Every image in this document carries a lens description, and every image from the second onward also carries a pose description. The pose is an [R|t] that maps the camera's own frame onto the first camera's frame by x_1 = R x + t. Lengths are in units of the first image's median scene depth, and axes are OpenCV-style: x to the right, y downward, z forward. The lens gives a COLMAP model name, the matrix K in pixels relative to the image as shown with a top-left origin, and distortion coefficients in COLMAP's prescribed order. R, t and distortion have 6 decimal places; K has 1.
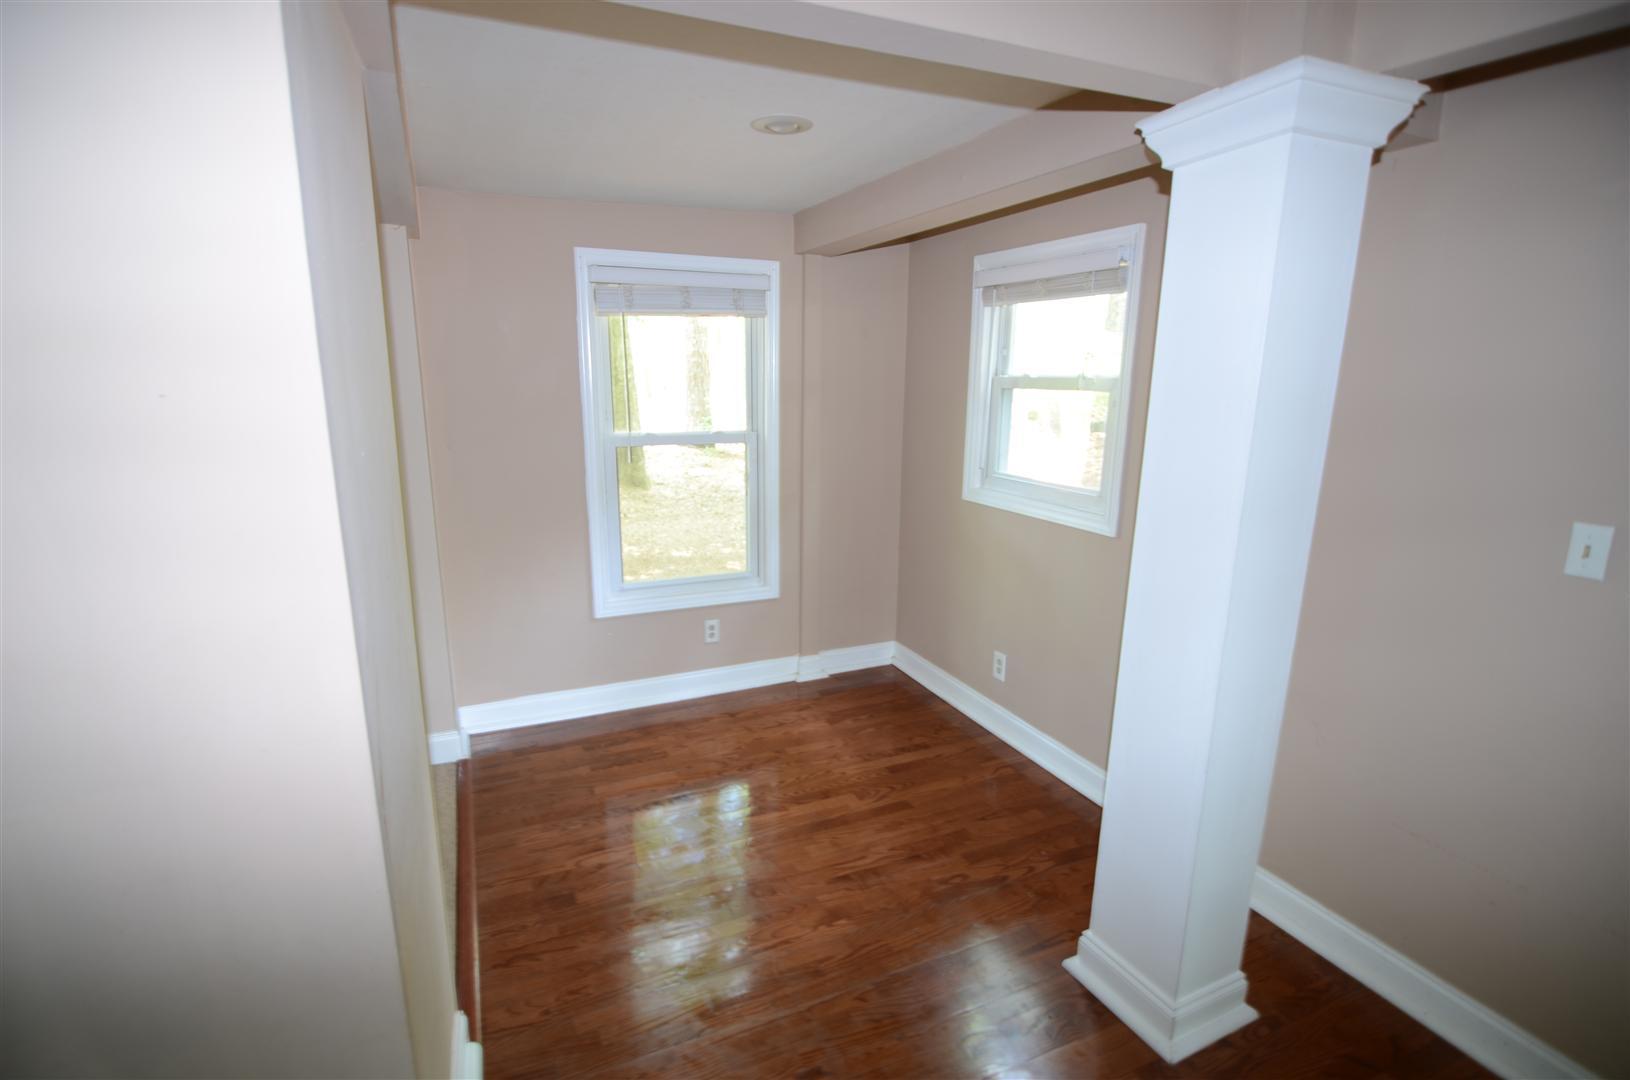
lens RADIAL K [[812.3, 0, 811.6], [0, 812.3, 563.8], [0, 0, 1]] dist [-0.000527, -0.000114]
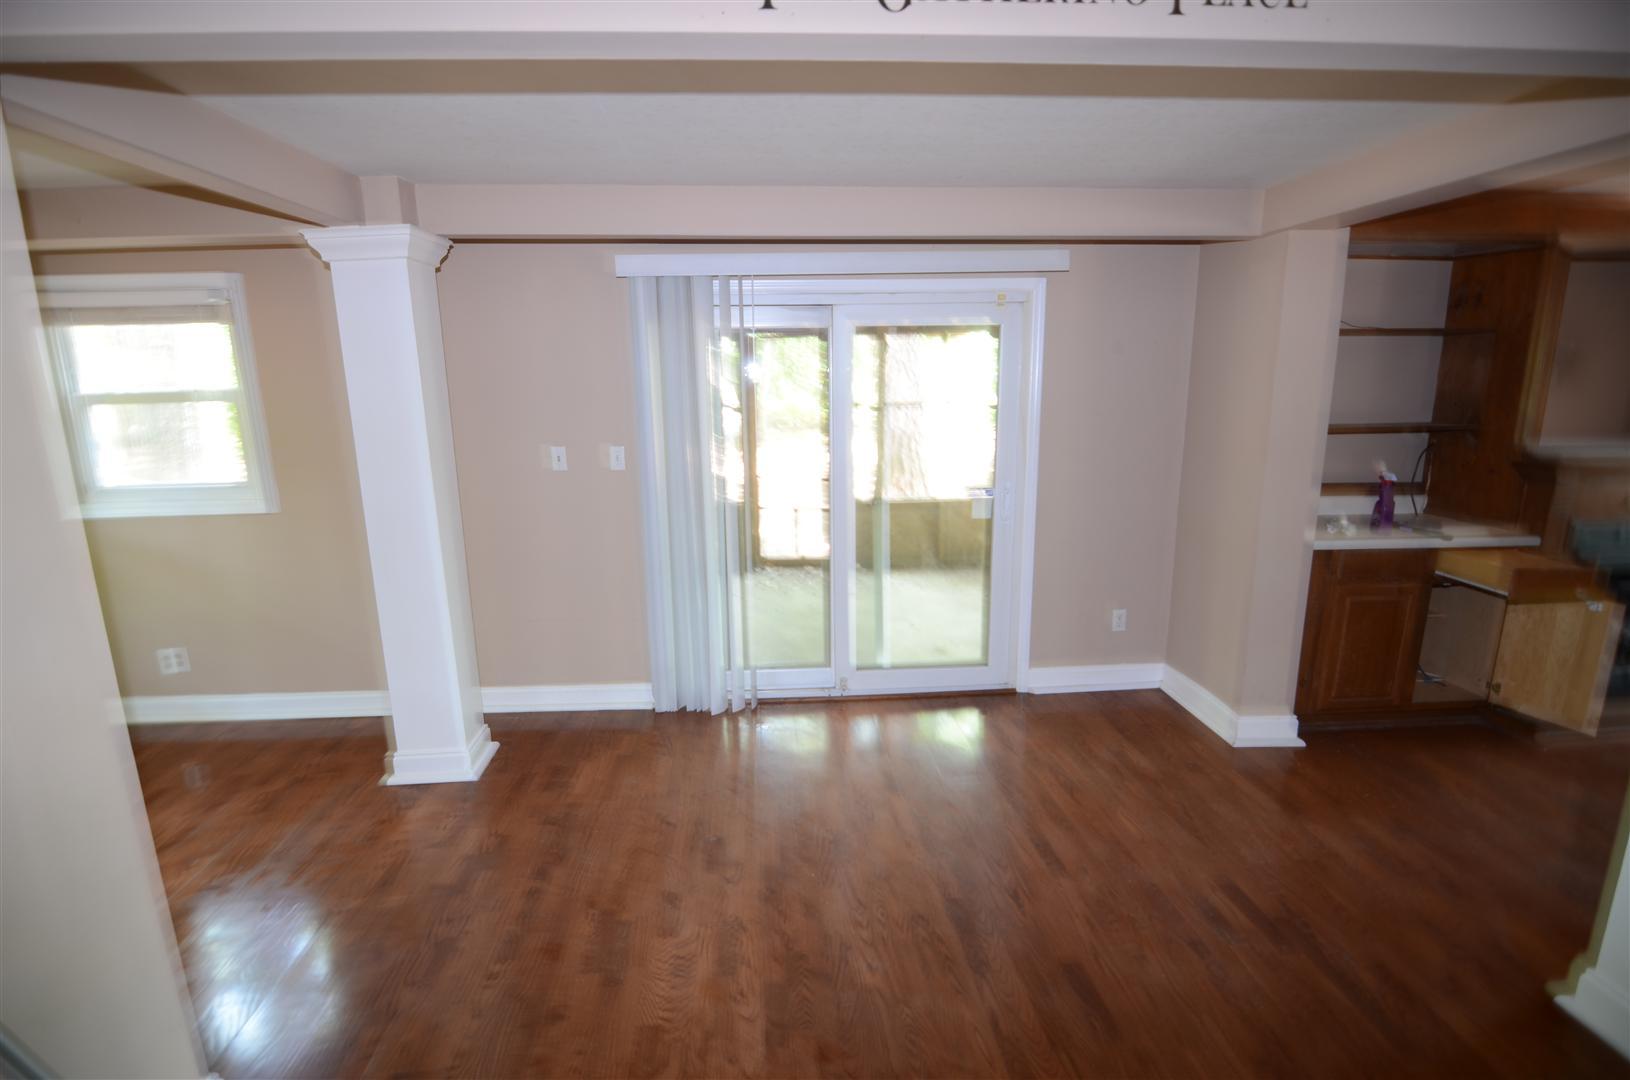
lens RADIAL K [[774.0, 0, 815.0], [0, 774.0, 540.0], [0, 0, 1]] dist [-0.001580, -0.000343]
pose [[0.361066, -0.208375, 0.908962, -0.482785], [0.239873, 0.962671, 0.125403, 0.065421], [-0.901162, 0.172756, 0.397571, -0.272888]]
